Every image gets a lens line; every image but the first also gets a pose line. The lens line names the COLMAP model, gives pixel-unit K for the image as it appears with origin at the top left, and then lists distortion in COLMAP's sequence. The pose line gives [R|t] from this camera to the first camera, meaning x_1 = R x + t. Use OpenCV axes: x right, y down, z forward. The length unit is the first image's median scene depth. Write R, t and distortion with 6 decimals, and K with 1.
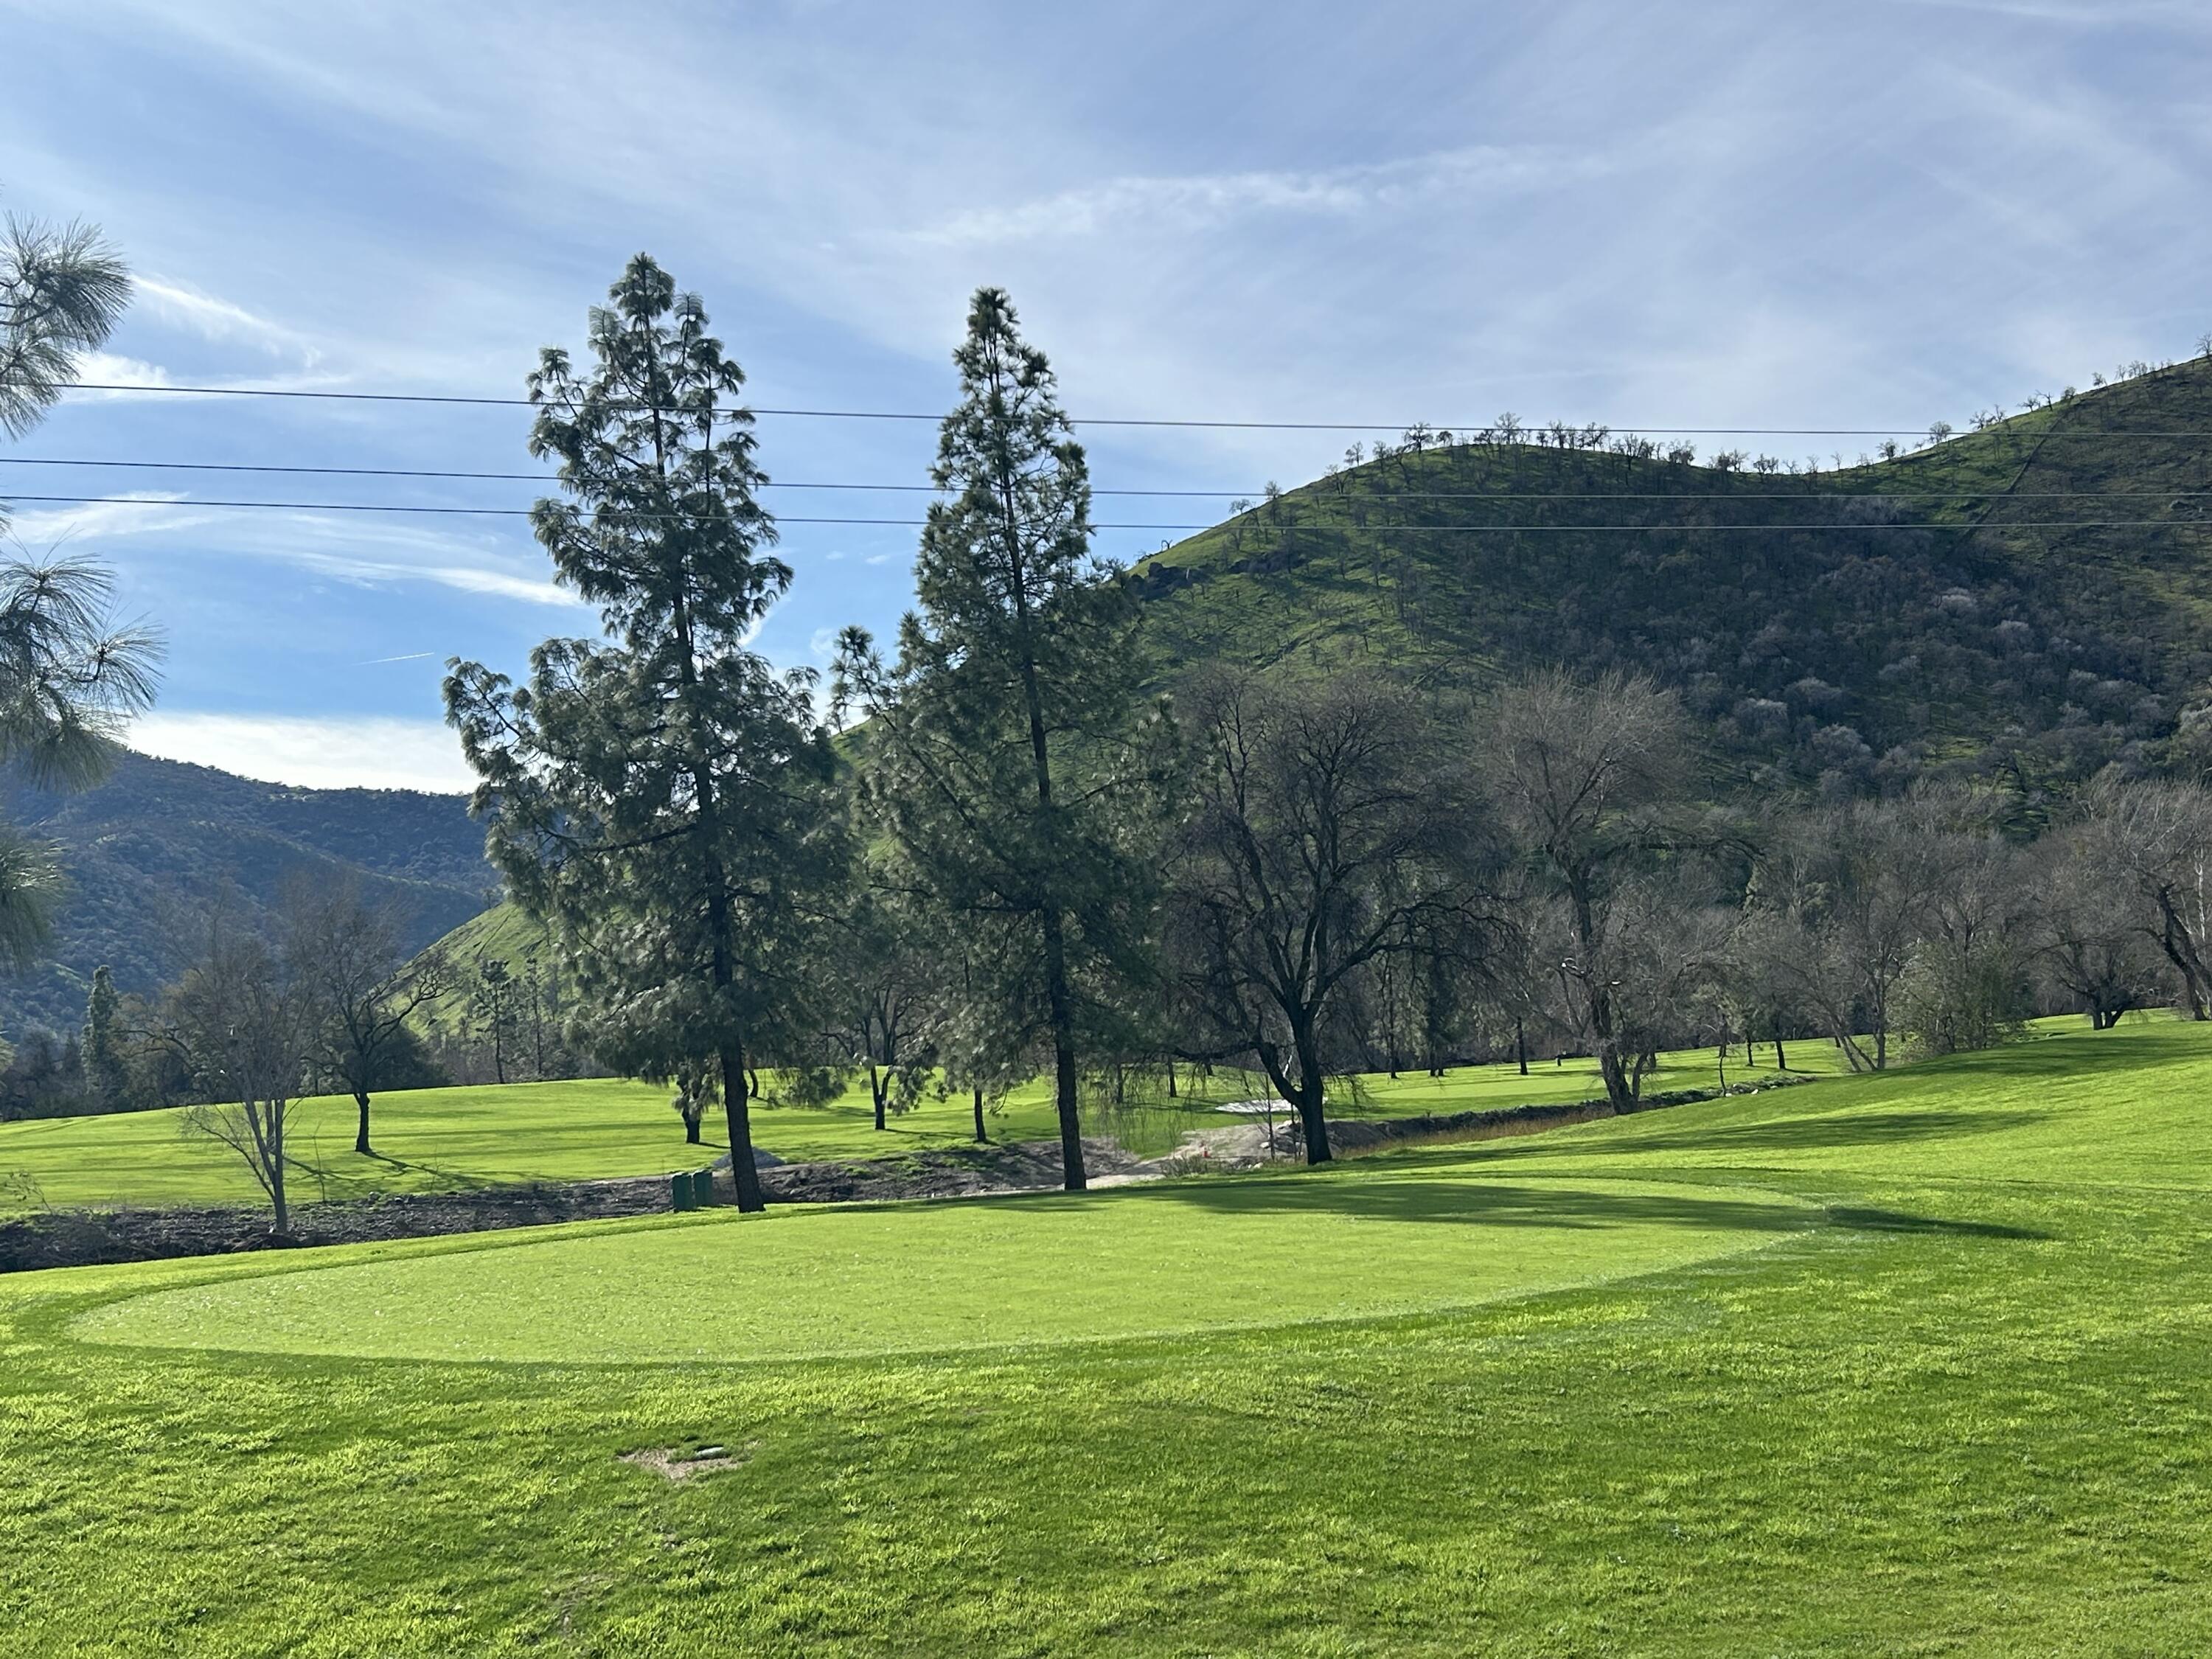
lens RADIAL K [[2606.5, 0, 1106.0], [0, 2606.5, 829.5], [0, 0, 1]] dist [0.094699, -0.271834]
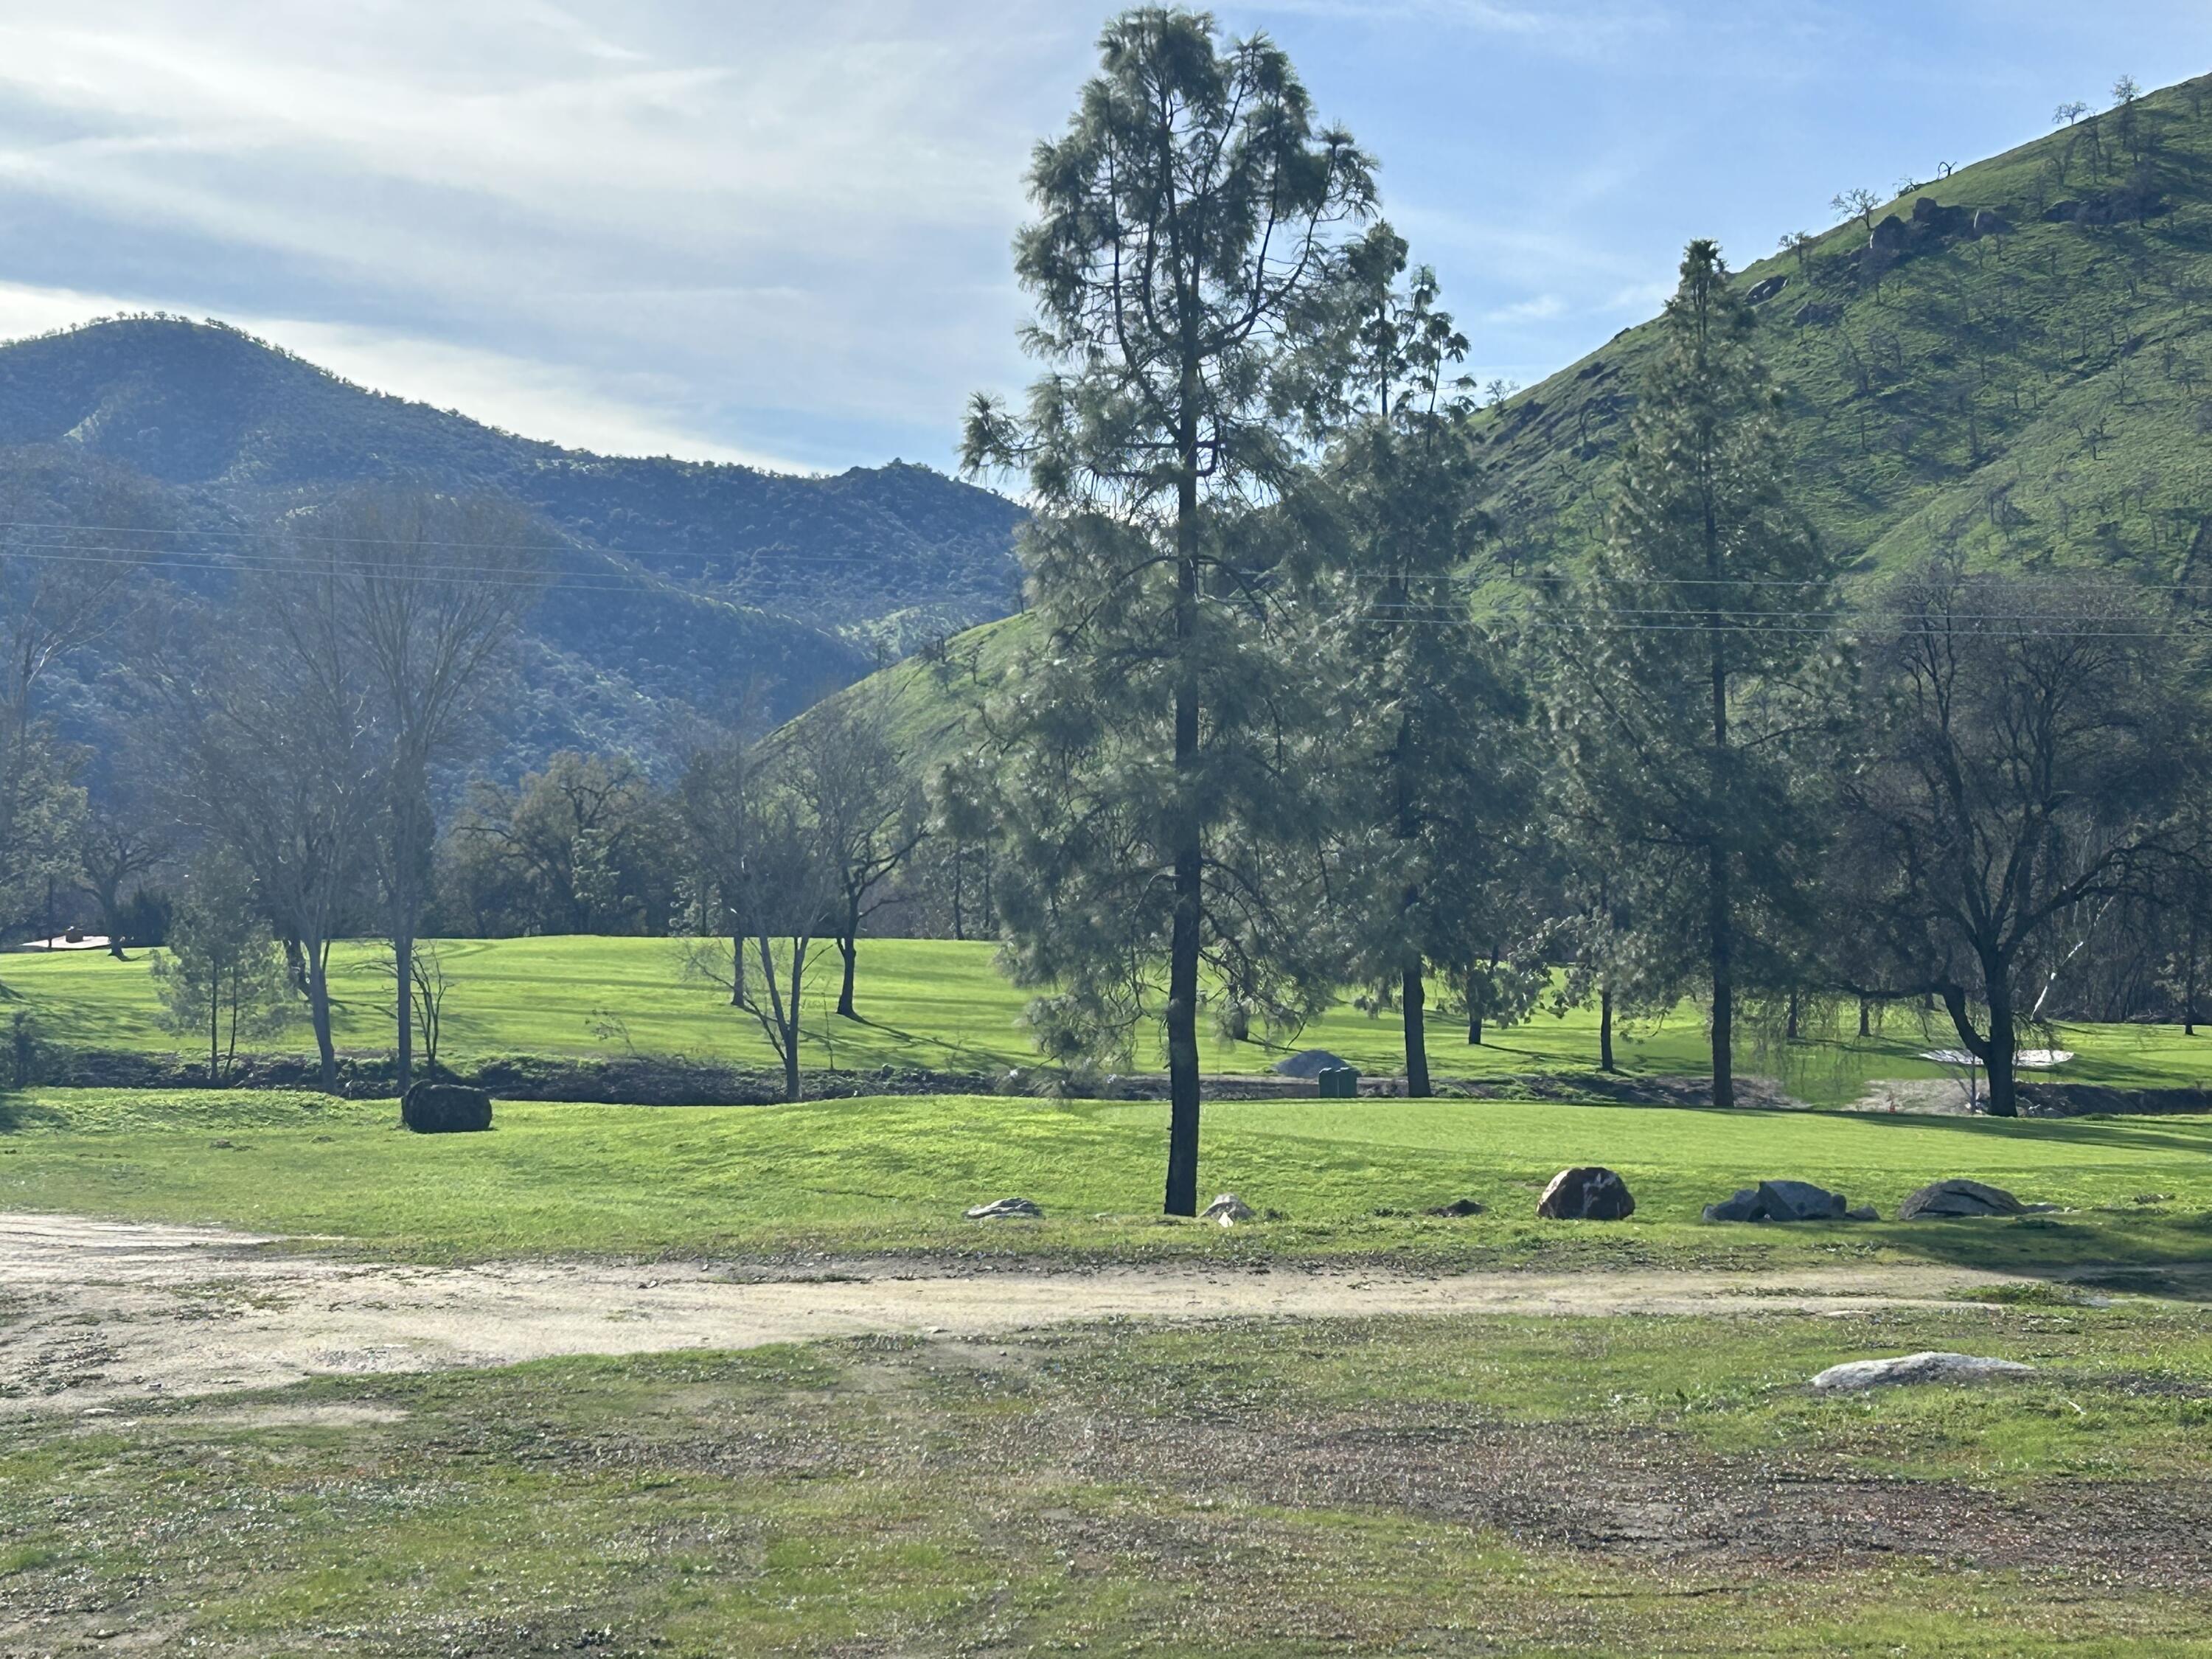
lens RADIAL K [[4206.1, 0, 1074.3], [0, 4206.1, 774.4], [0, 0, 1]] dist [0.145662, -0.321295]
pose [[0.982691, 0.074063, -0.169803, 0.005640], [-0.065434, 0.996291, 0.055873, -0.042748], [0.173312, -0.043795, 0.983893, -0.392593]]
